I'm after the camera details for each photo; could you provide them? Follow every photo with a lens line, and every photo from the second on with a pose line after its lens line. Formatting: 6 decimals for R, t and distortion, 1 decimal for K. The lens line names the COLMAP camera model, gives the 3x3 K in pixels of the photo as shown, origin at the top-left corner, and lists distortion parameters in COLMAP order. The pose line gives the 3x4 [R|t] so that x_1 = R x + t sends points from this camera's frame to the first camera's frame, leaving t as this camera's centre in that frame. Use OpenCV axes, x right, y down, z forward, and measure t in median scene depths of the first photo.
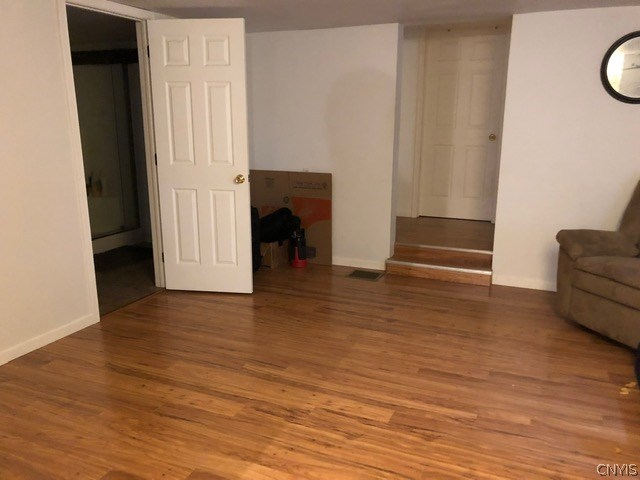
lens RADIAL K [[526.3, 0, 320.1], [0, 526.3, 240.2], [0, 0, 1]] dist [0.049558, -0.054358]
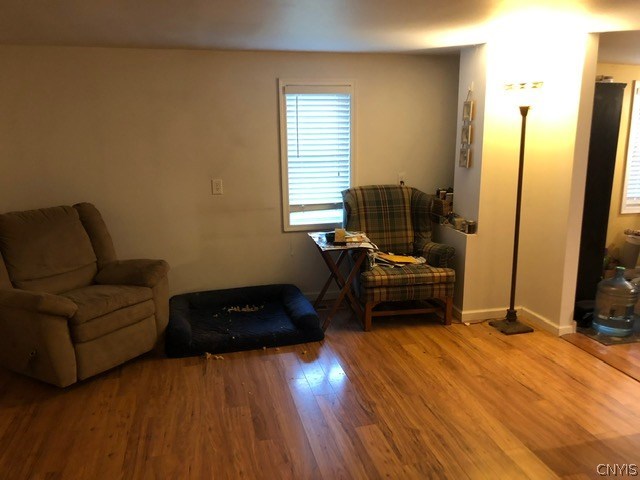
lens RADIAL K [[526.3, 0, 319.9], [0, 526.3, 240.3], [0, 0, 1]] dist [0.049558, -0.054358]
pose [[-0.590635, -0.168802, 0.789085, -0.611284], [0.196010, 0.918576, 0.343218, -0.418331], [-0.782771, 0.357385, -0.509456, 1.476308]]
